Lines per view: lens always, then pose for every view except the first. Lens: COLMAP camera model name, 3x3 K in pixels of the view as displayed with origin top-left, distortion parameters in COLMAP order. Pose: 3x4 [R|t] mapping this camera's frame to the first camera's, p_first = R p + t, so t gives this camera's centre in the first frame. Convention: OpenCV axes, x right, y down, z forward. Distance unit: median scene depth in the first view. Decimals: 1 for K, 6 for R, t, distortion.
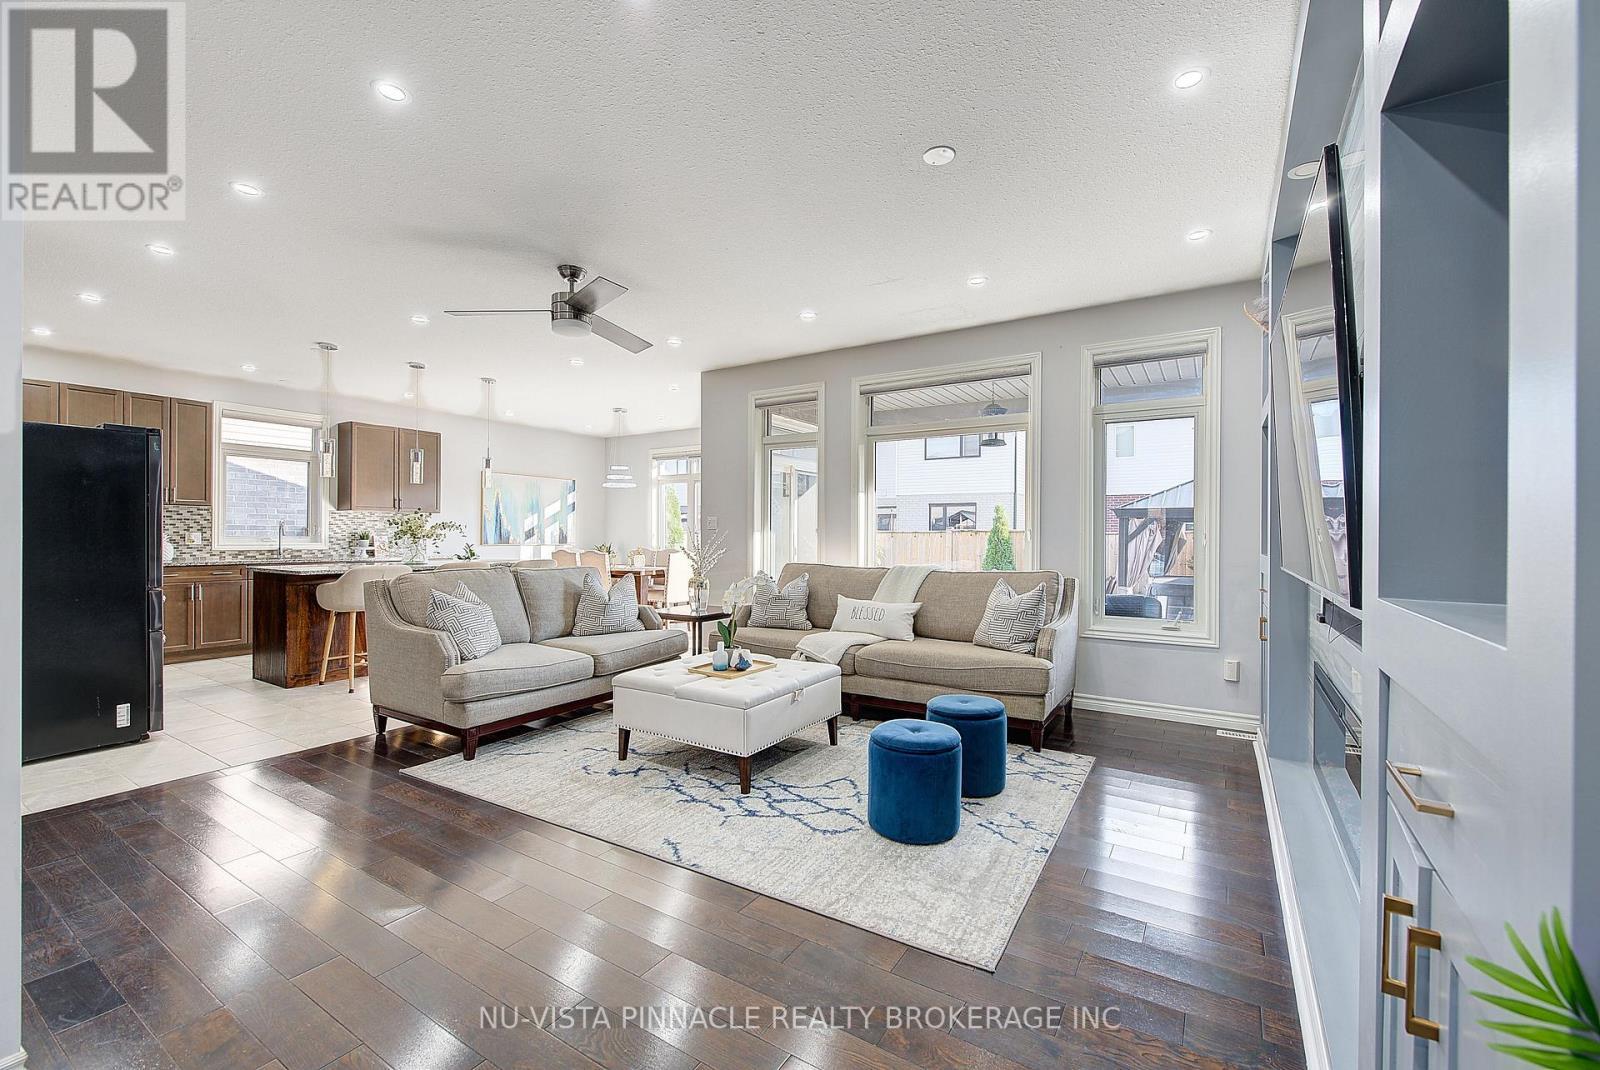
lens RADIAL K [[679.9, 0, 790.7], [0, 679.9, 537.6], [0, 0, 1]] dist [0.010210, -0.000765]
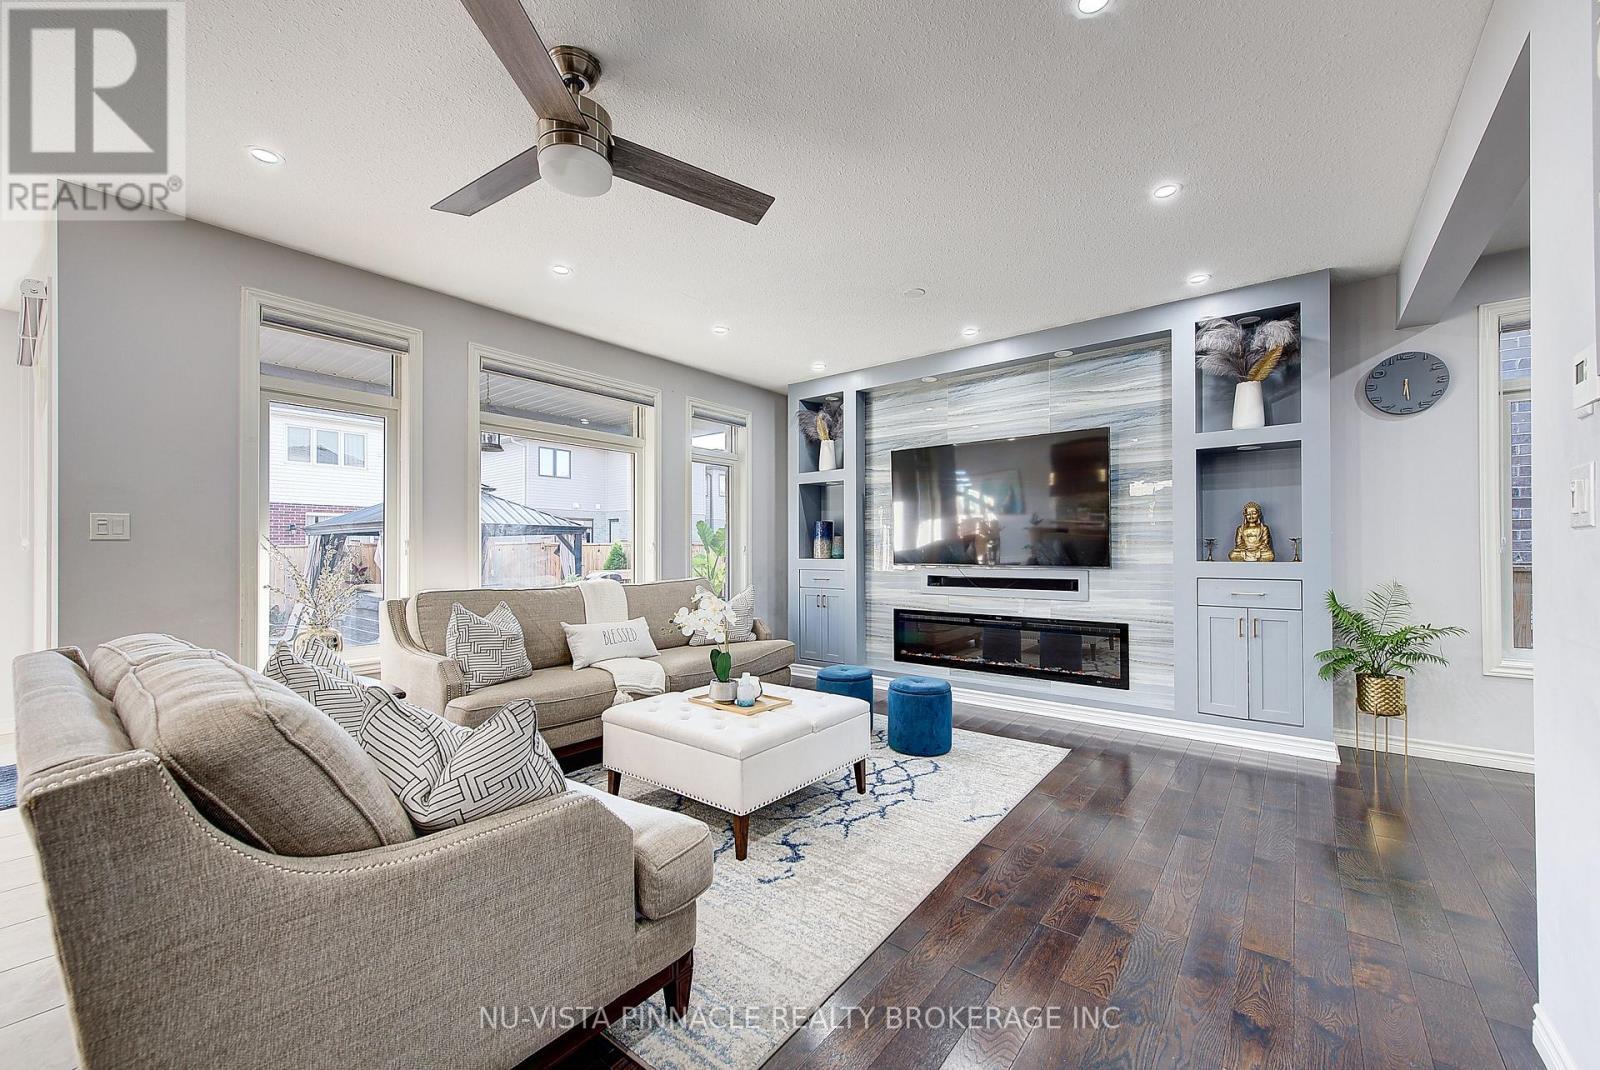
lens RADIAL K [[679.9, 0, 797.7], [0, 679.9, 547.0], [0, 0, 1]] dist [0.010210, -0.000765]
pose [[0.042819, -0.002543, 0.999080, -0.963338], [0.006559, 0.999976, 0.002264, -0.008914], [-0.999061, 0.006456, 0.042834, 0.897256]]
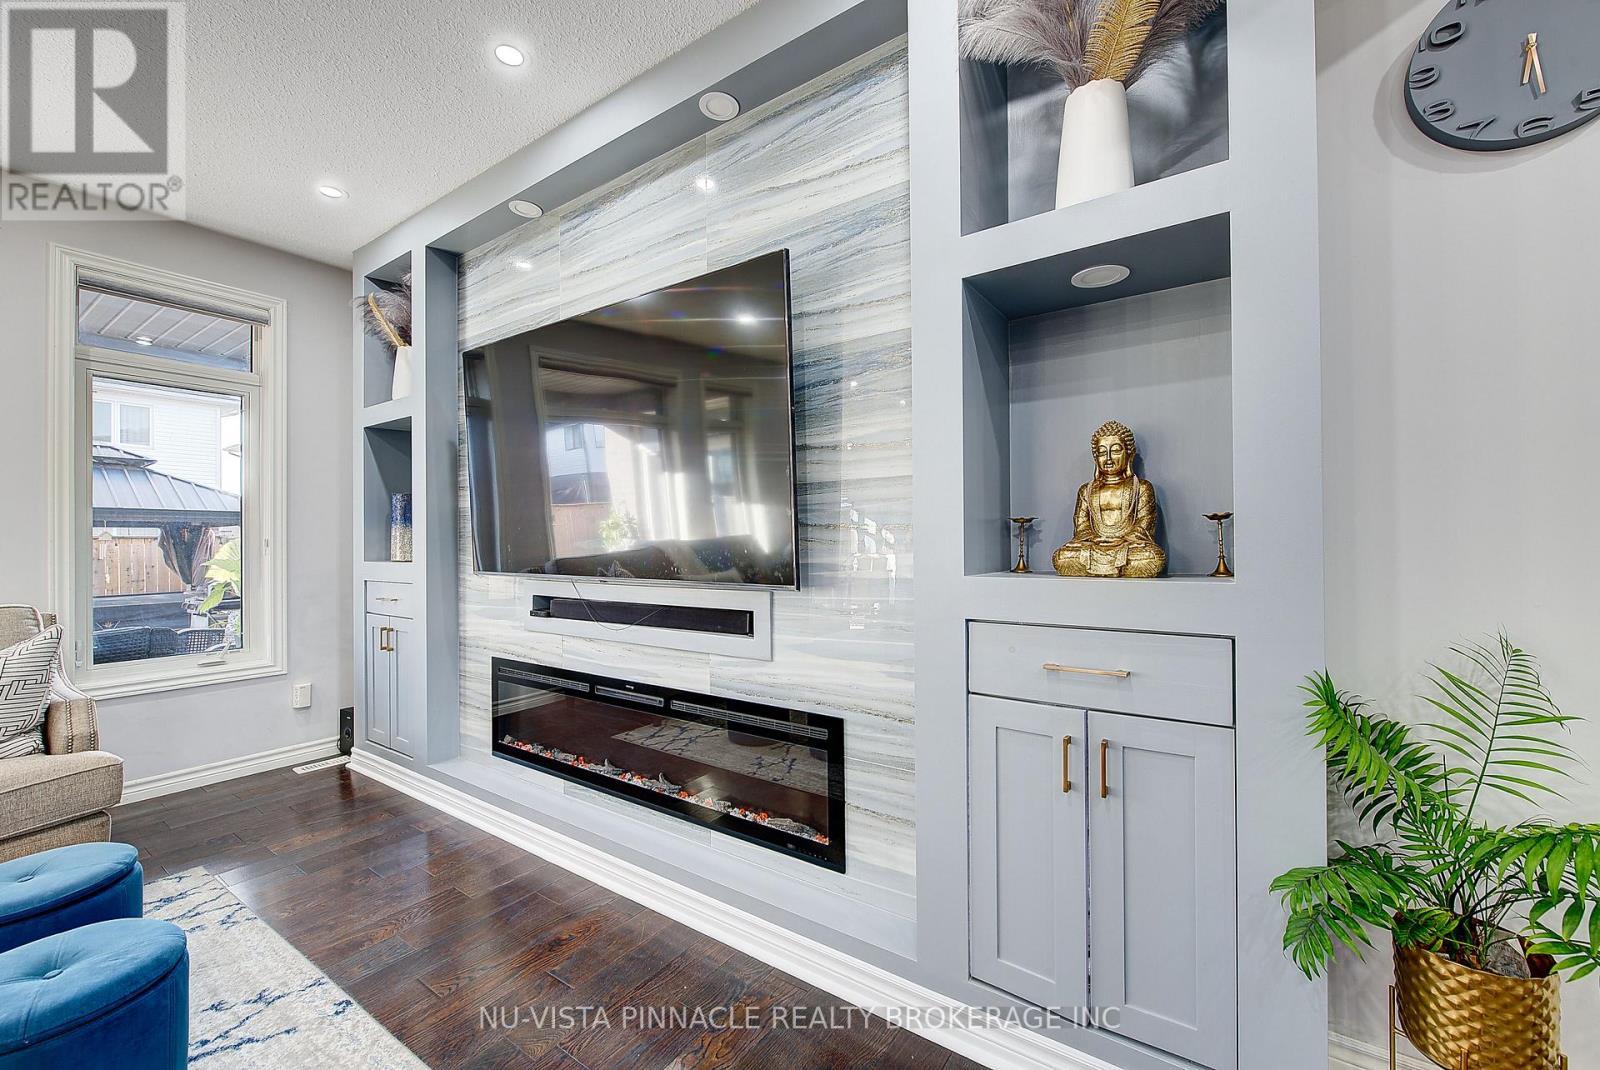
lens RADIAL K [[637.6, 0, 808.1], [0, 637.6, 539.7], [0, 0, 1]] dist [-0.001606, -0.002063]
pose [[0.018010, -0.001955, 0.999836, -0.172694], [0.009392, 0.999954, 0.001786, -0.002083], [-0.999794, 0.009359, 0.018027, 0.353922]]
